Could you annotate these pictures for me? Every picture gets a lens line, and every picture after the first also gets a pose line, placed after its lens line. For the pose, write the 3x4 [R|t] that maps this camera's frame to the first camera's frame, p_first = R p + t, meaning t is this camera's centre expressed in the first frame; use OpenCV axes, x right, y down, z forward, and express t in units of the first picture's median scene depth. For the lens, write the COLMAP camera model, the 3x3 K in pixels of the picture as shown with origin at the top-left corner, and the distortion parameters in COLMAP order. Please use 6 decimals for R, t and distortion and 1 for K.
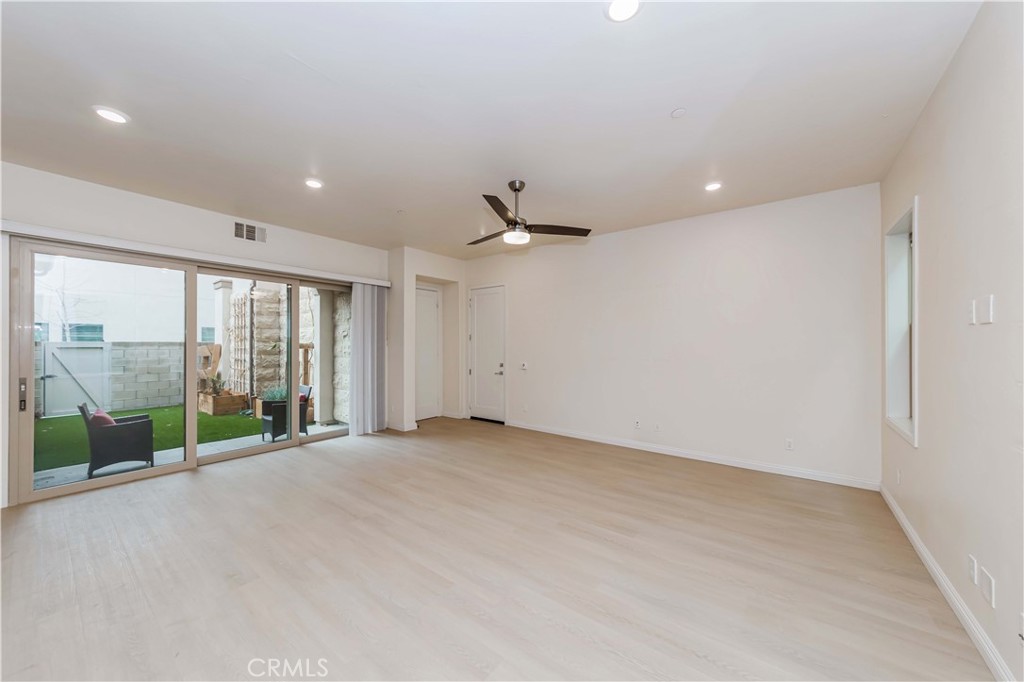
lens RADIAL K [[362.6, 0, 507.9], [0, 362.6, 346.1], [0, 0, 1]] dist [-0.000543, 0.000100]
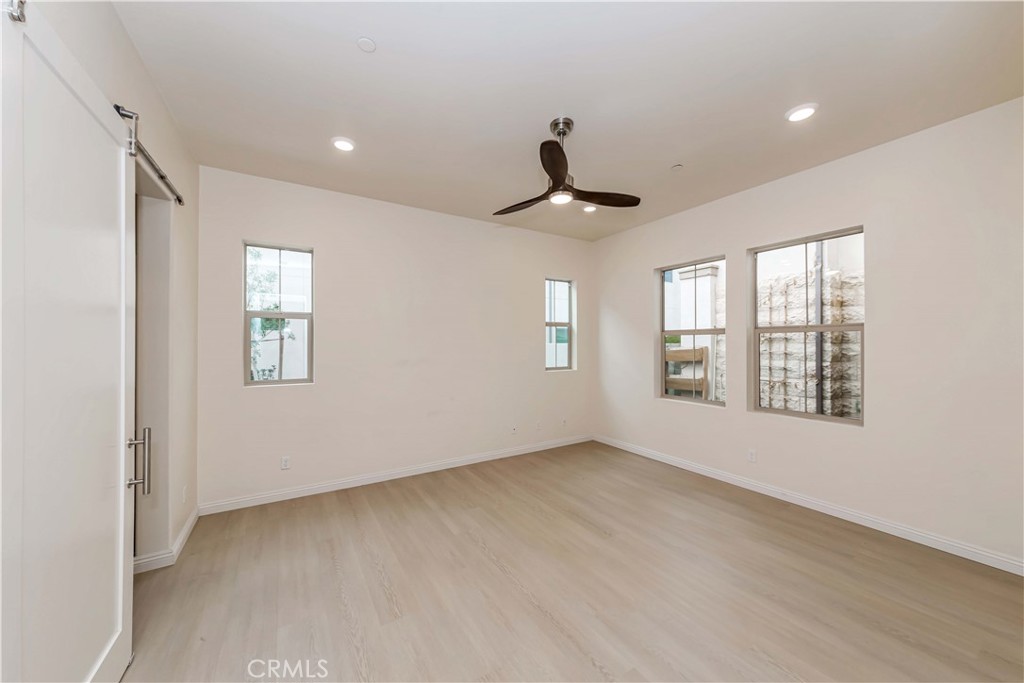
lens RADIAL K [[362.6, 0, 512.8], [0, 362.6, 340.8], [0, 0, 1]] dist [-0.000543, 0.000100]
pose [[0.937774, -0.010748, -0.347080, -0.998456], [0.006158, 0.999878, -0.014326, -0.010482], [0.347191, 0.011298, 0.937726, 0.116651]]
